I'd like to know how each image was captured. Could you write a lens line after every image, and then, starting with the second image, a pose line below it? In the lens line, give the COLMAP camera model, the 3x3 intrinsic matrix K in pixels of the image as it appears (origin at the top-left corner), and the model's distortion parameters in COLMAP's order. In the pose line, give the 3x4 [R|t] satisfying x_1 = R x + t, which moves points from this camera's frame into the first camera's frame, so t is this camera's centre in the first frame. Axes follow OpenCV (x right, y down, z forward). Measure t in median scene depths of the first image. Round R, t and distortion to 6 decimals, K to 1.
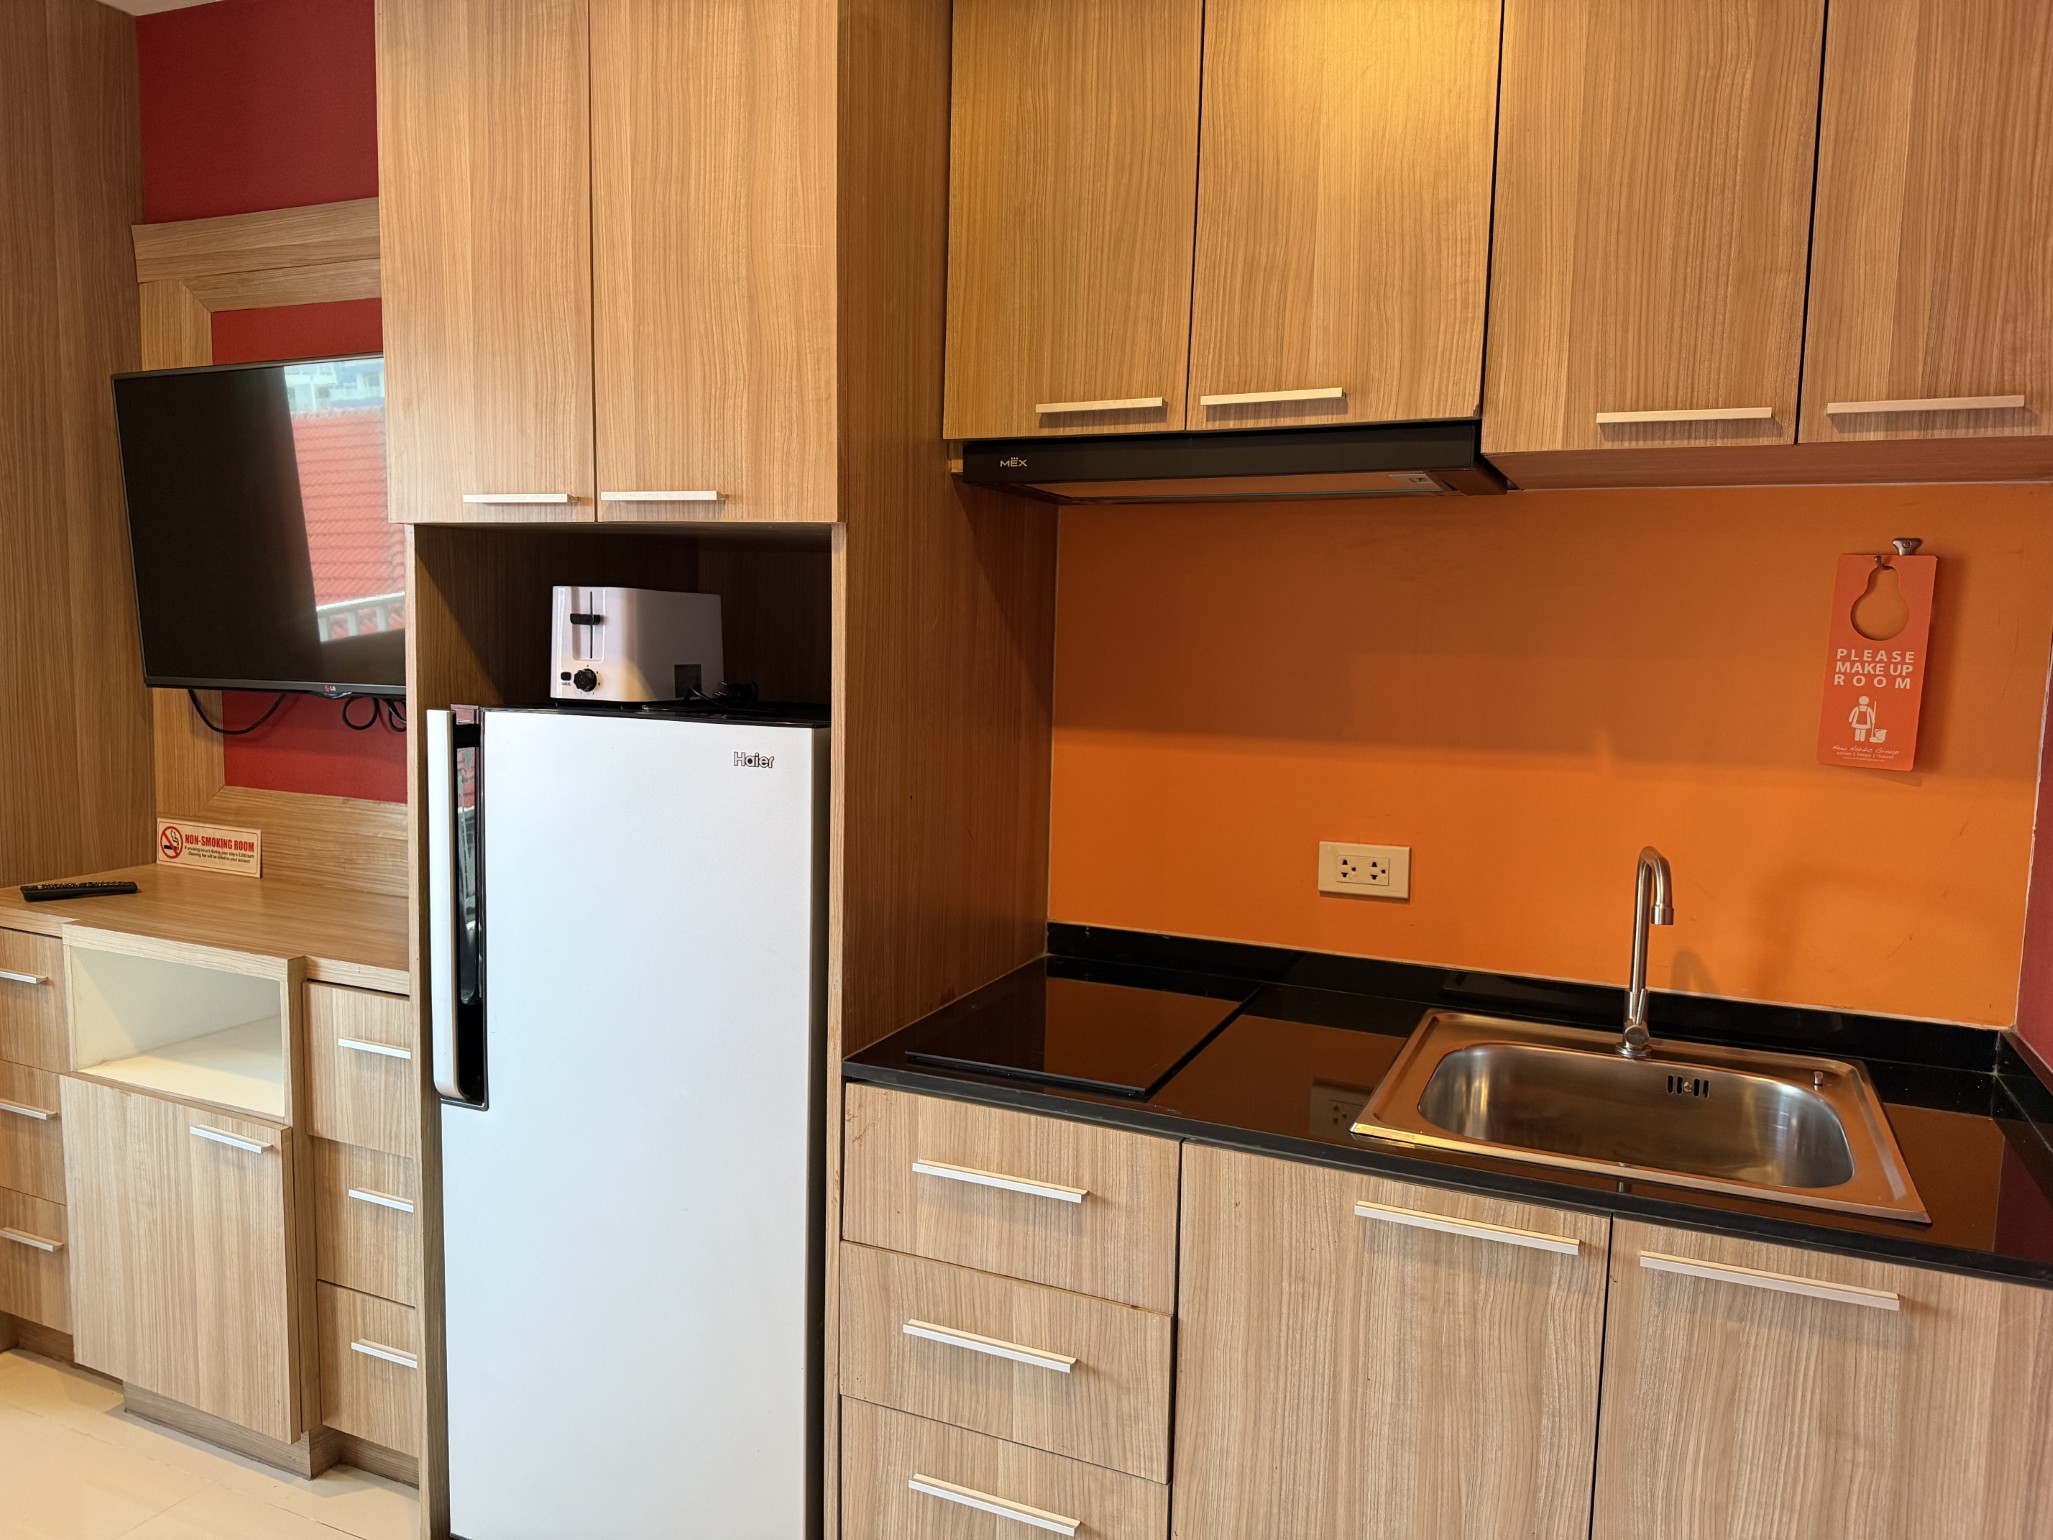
lens RADIAL K [[1448.4, 0, 1020.6], [0, 1448.4, 778.1], [0, 0, 1]] dist [0.051179, -0.063608]
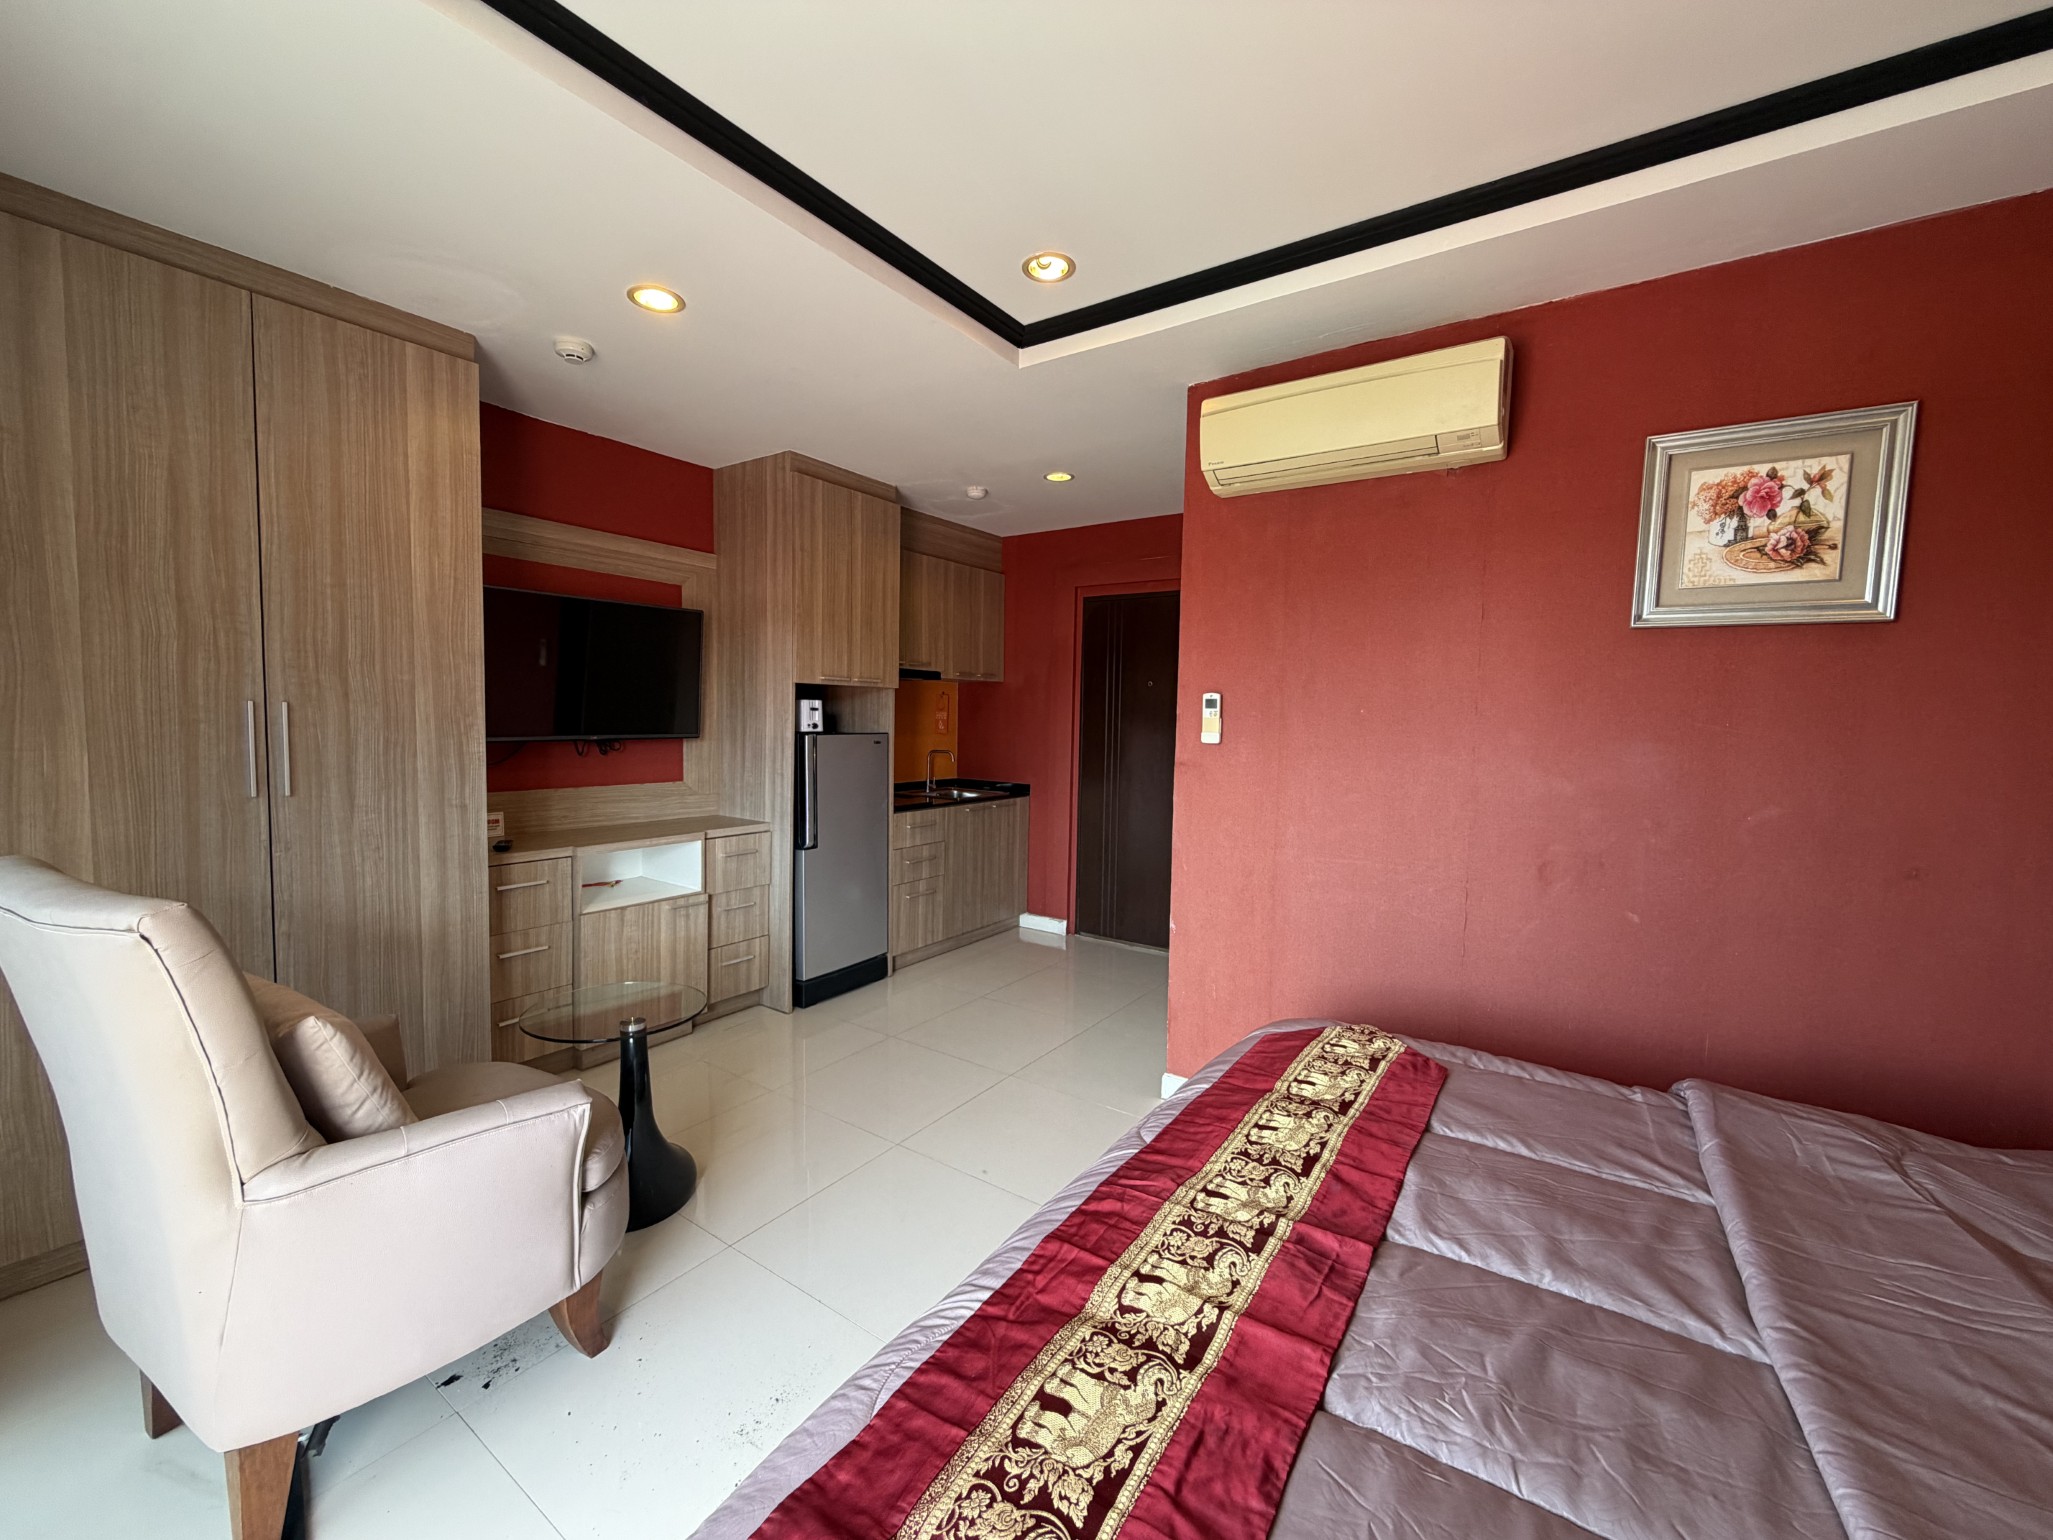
lens RADIAL K [[821.5, 0, 1019.2], [0, 821.5, 771.2], [0, 0, 1]] dist [0.000068, 0.000330]
pose [[0.184191, -0.087750, 0.978966, -2.422165], [0.086505, 0.993589, 0.072785, -0.066385], [-0.979076, 0.071279, 0.190601, 0.136982]]
